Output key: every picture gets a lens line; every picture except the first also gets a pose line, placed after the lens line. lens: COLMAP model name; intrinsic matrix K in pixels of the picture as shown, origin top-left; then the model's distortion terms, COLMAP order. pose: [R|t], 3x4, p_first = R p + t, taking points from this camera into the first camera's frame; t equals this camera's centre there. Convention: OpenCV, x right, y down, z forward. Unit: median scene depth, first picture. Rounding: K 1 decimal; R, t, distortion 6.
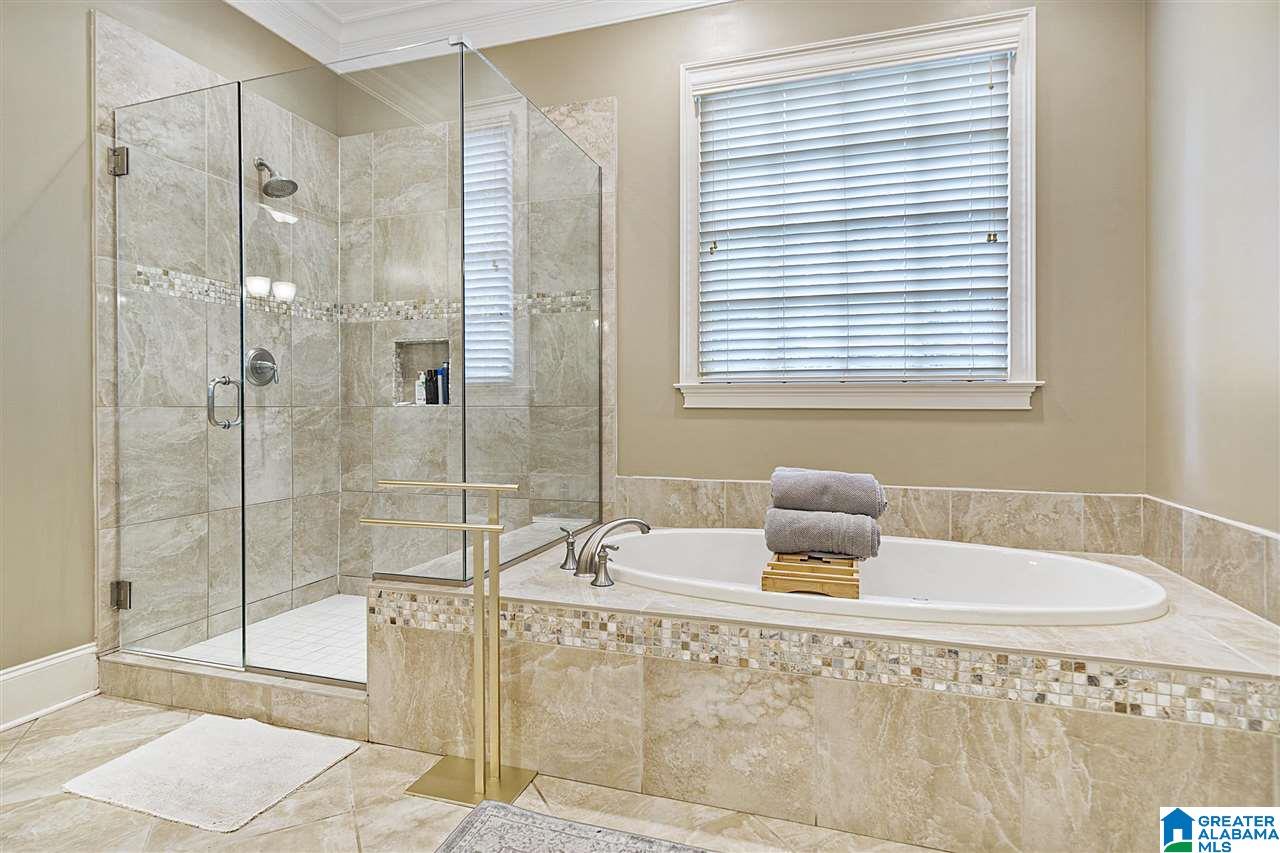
lens RADIAL K [[659.5, 0, 640.3], [0, 659.5, 410.5], [0, 0, 1]] dist [0.003834, -0.000008]
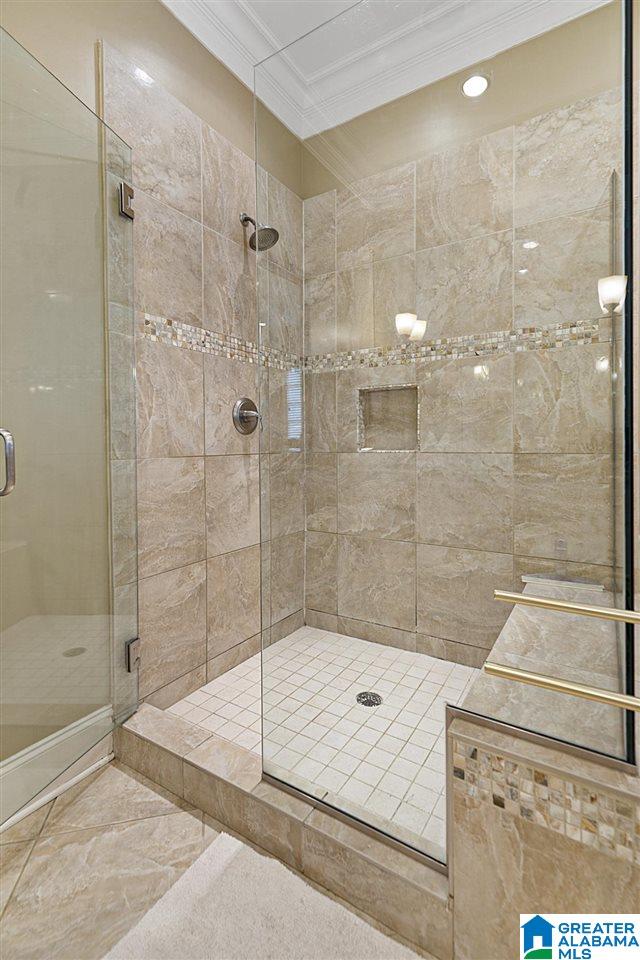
lens RADIAL K [[449.2, 0, 324.2], [0, 449.2, 449.9], [0, 0, 1]] dist [0.012798, 0.001062]
pose [[0.967414, -0.002301, -0.253188, -0.320864], [0.004888, 0.999942, 0.009589, -0.022084], [0.253151, -0.010514, 0.967370, 0.400270]]
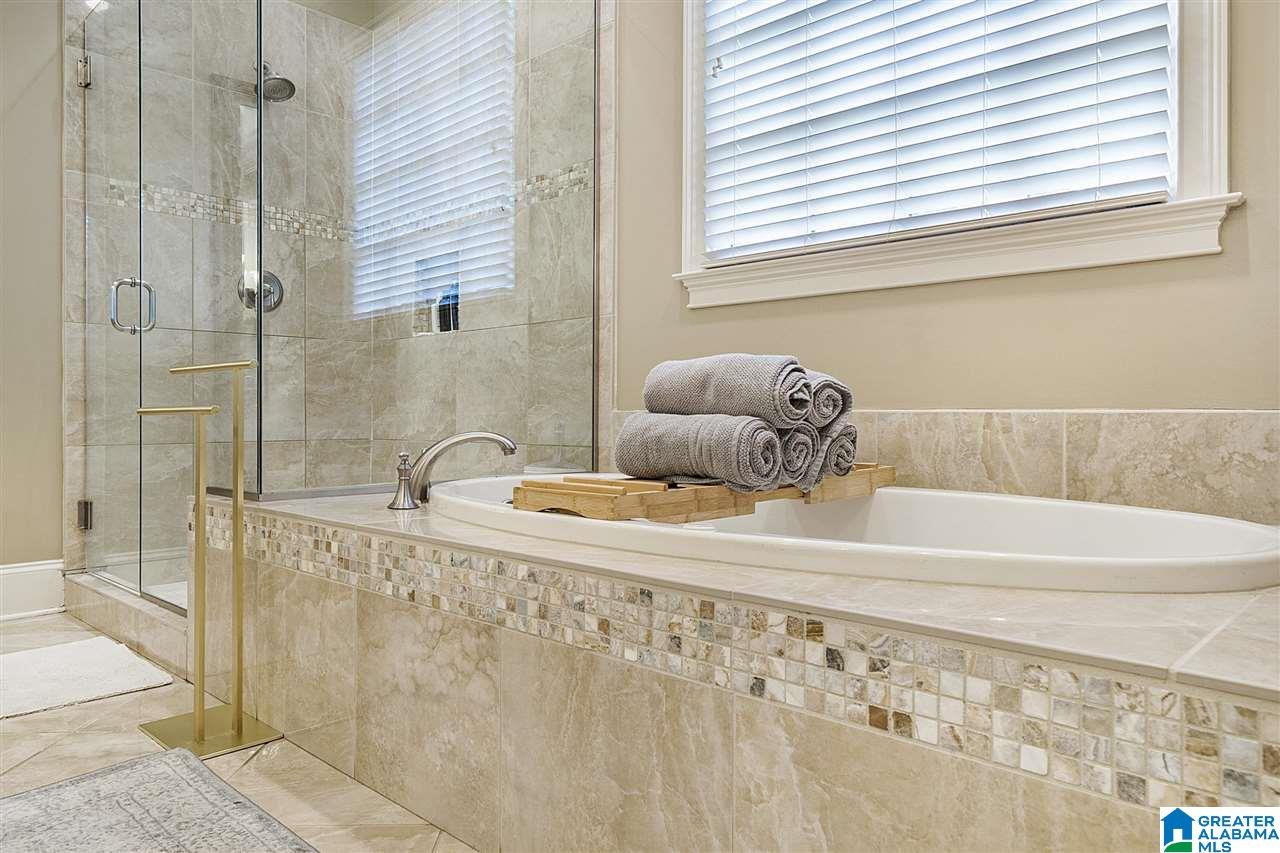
lens RADIAL K [[842.1, 0, 649.8], [0, 842.1, 417.6], [0, 0, 1]] dist [0.007055, -0.006734]
pose [[0.906473, -0.000967, -0.422262, 0.456222], [0.000365, 0.999999, -0.001505, 0.126613], [0.422263, 0.001210, 0.906473, 0.204495]]
